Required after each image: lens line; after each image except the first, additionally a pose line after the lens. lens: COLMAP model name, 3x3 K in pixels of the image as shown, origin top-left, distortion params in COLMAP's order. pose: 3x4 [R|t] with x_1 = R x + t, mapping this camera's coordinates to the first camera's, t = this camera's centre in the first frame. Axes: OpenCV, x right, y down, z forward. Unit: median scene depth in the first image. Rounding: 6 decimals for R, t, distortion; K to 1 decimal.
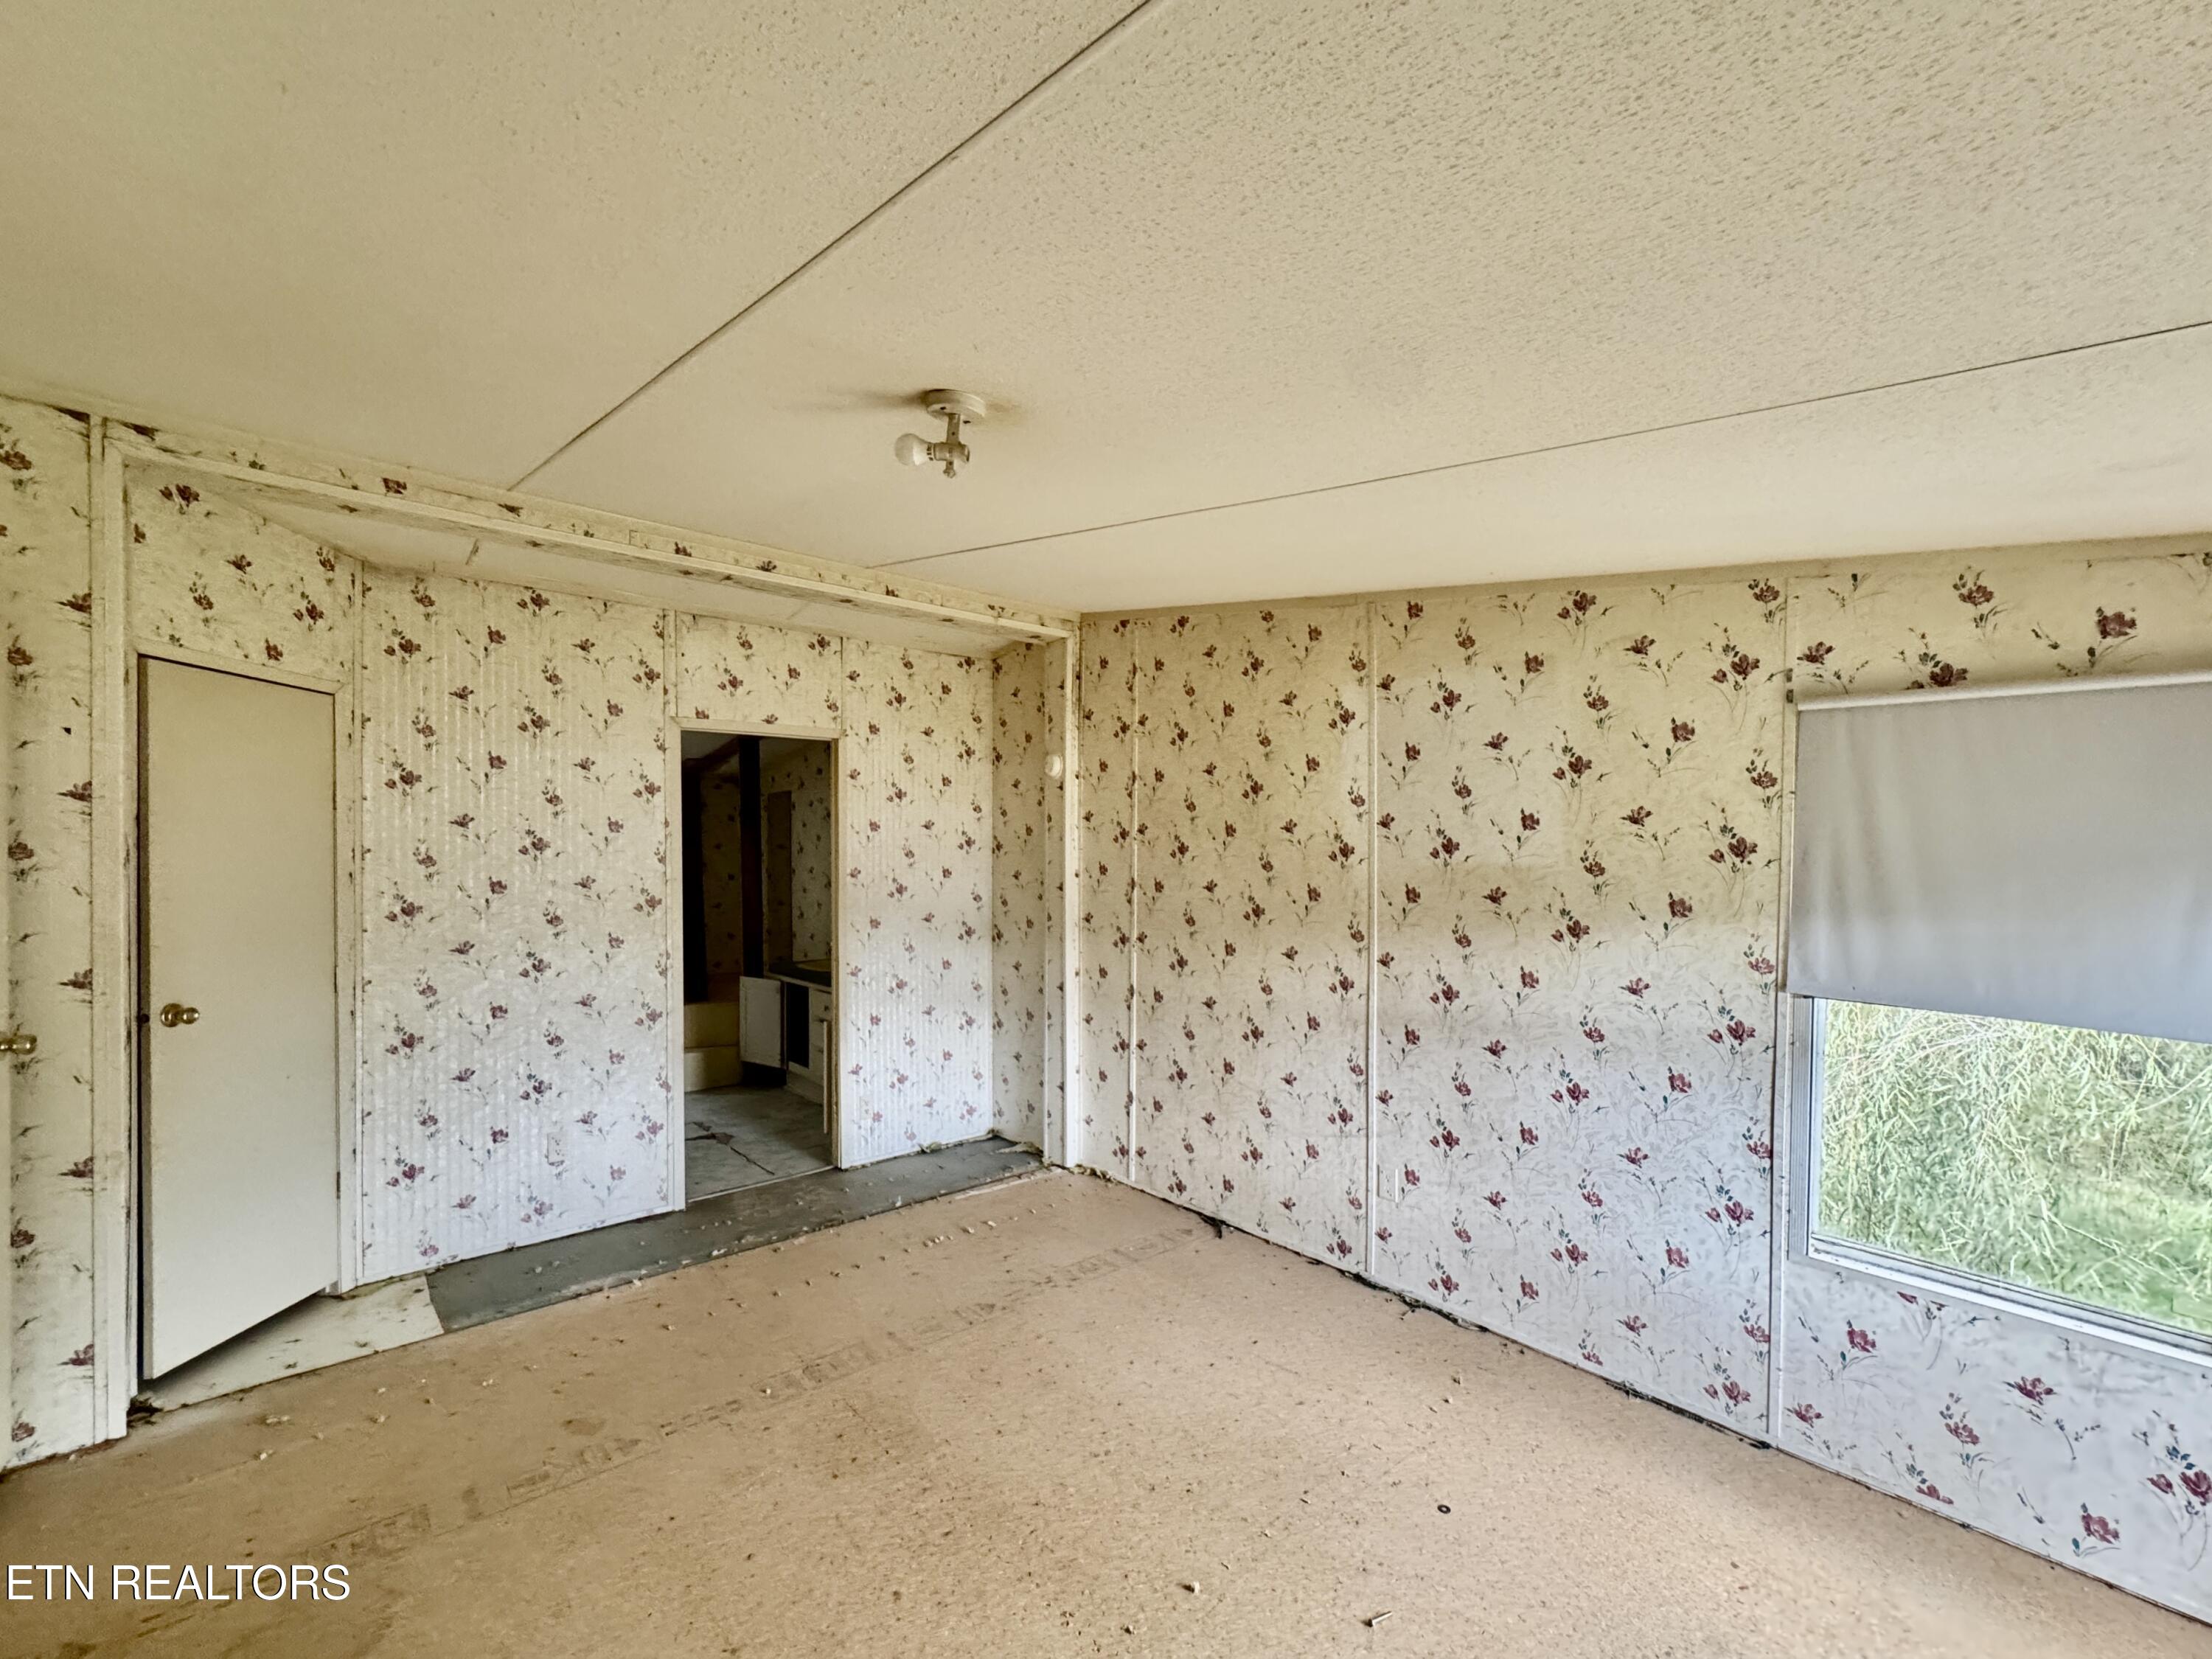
lens RADIAL K [[953.1, 0, 1095.0], [0, 953.1, 849.5], [0, 0, 1]] dist [-0.000575, 0.000009]
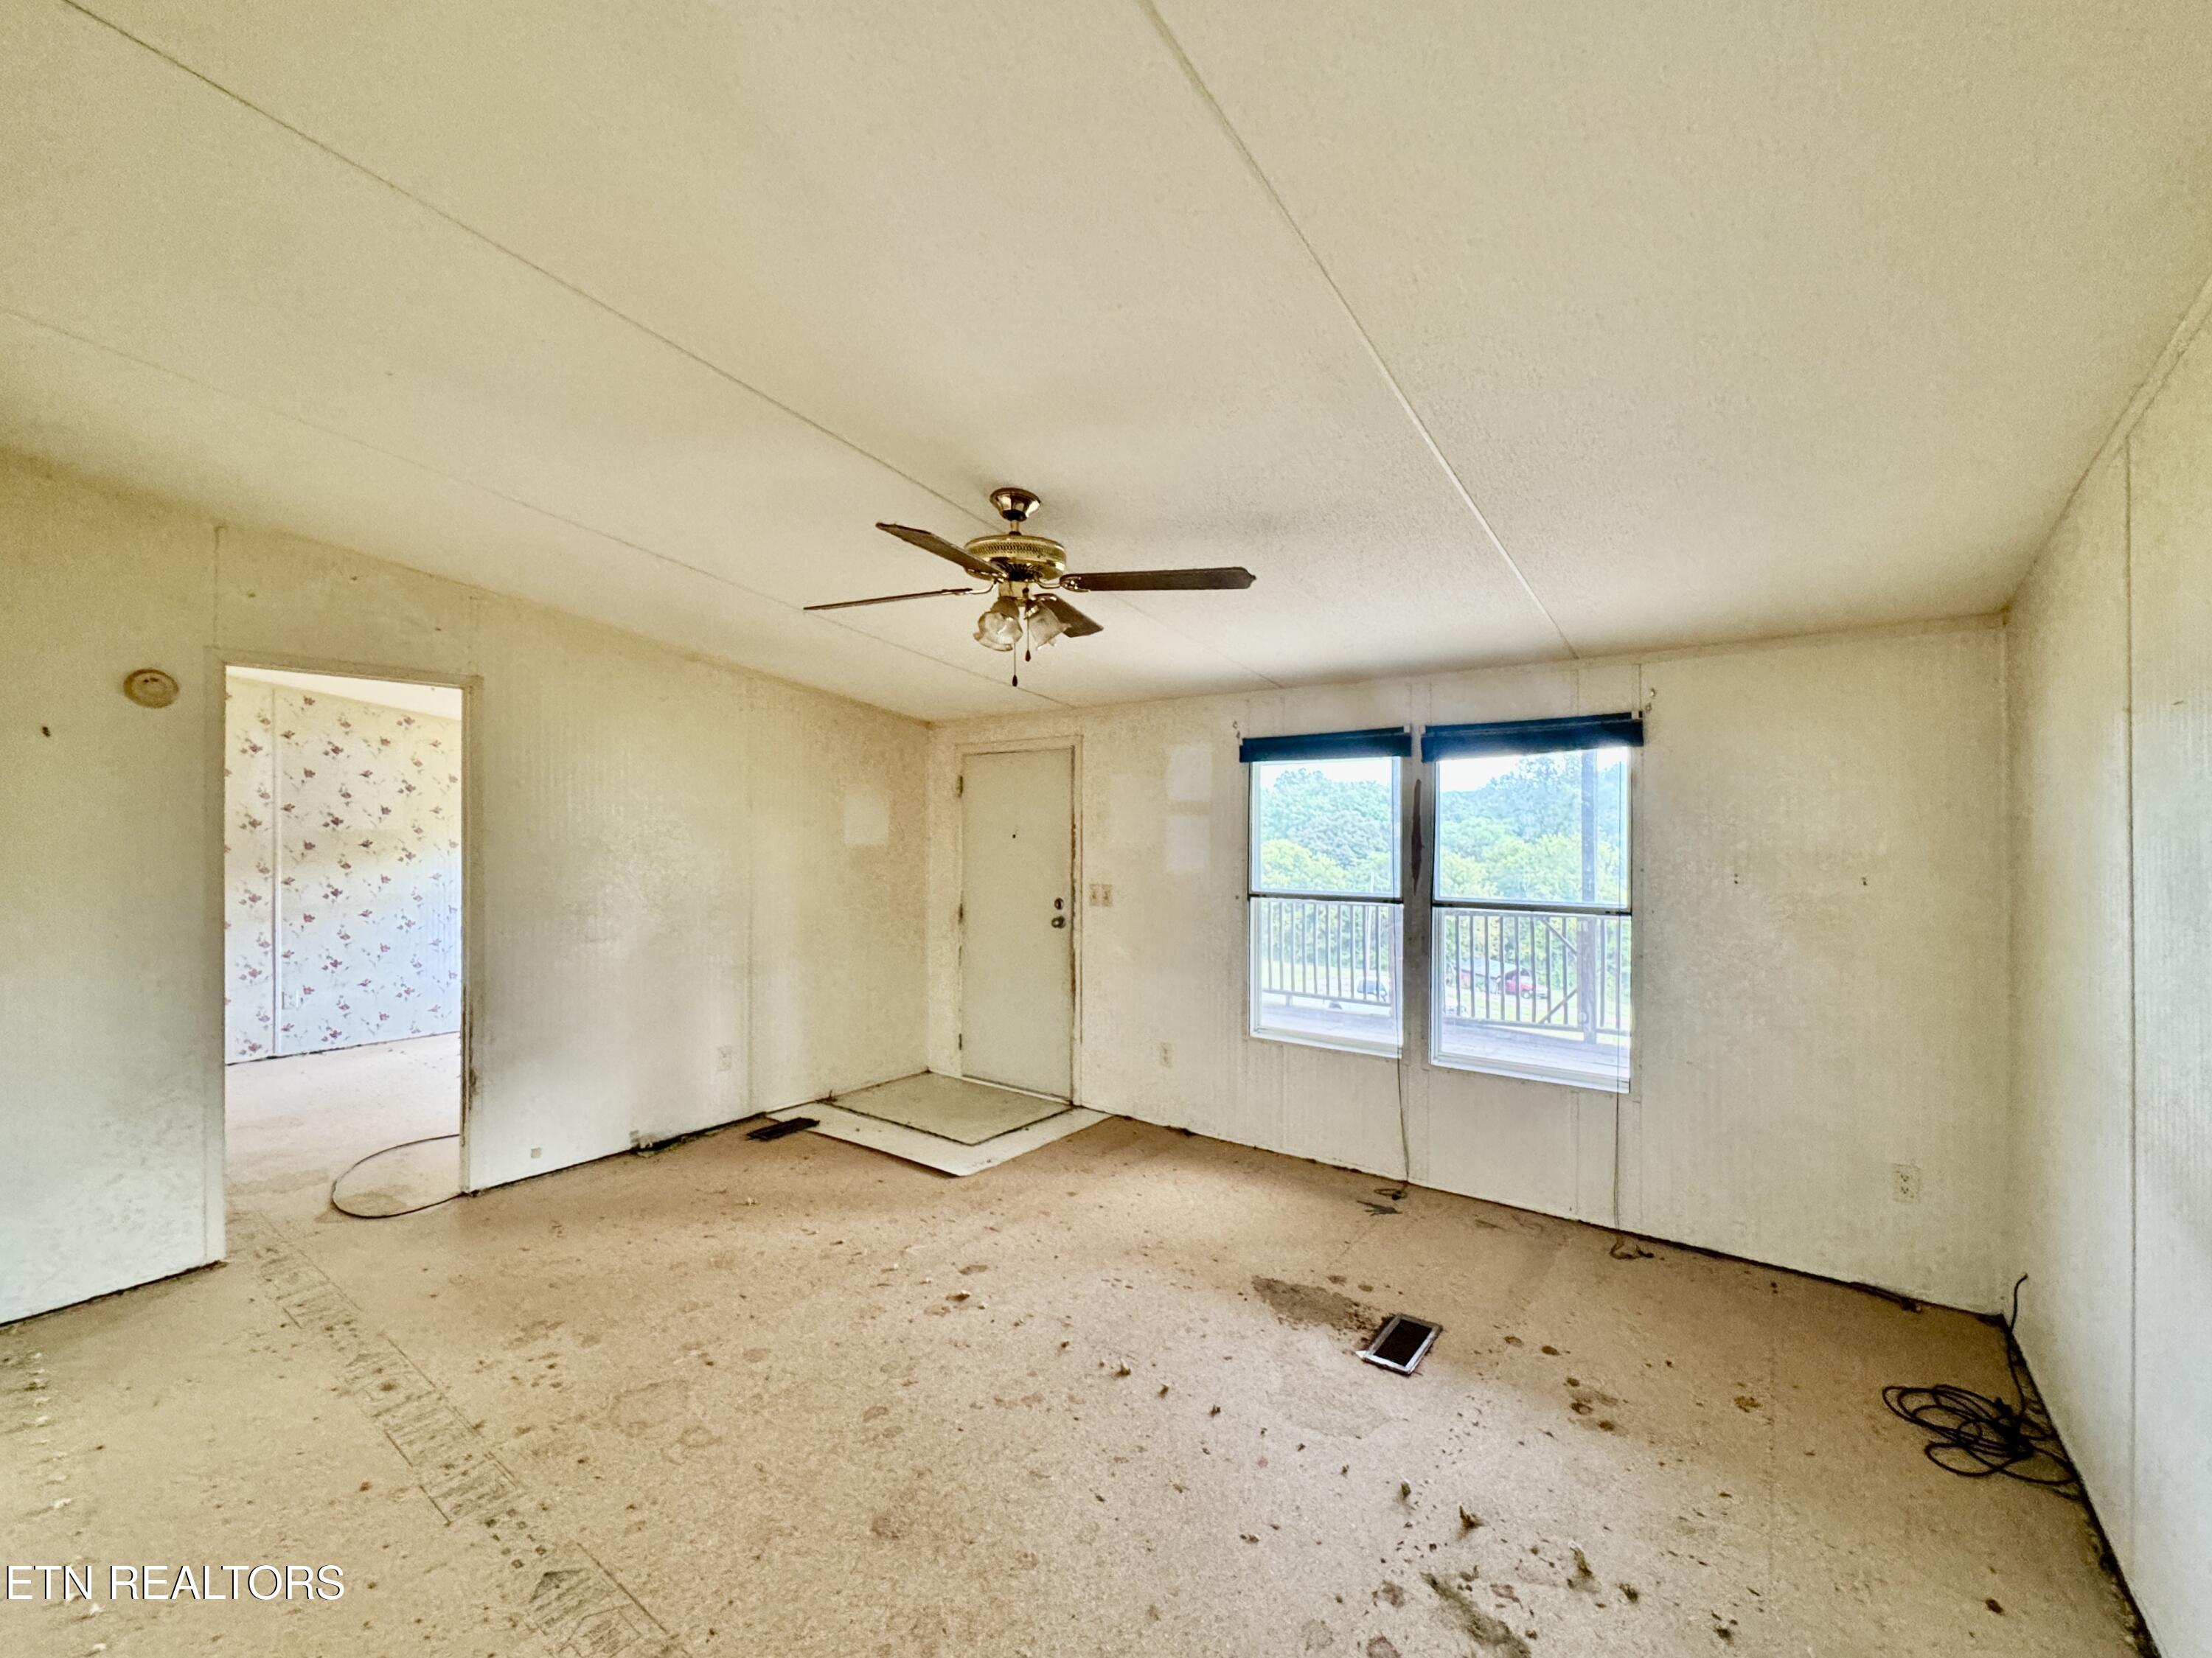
lens RADIAL K [[892.7, 0, 1104.4], [0, 892.7, 832.5], [0, 0, 1]] dist [-0.001477, 0.000189]
pose [[-0.240595, 0.005681, 0.970609, -1.833797], [0.012715, 0.999916, -0.002701, 0.045768], [-0.970542, 0.011691, -0.240647, -0.146858]]
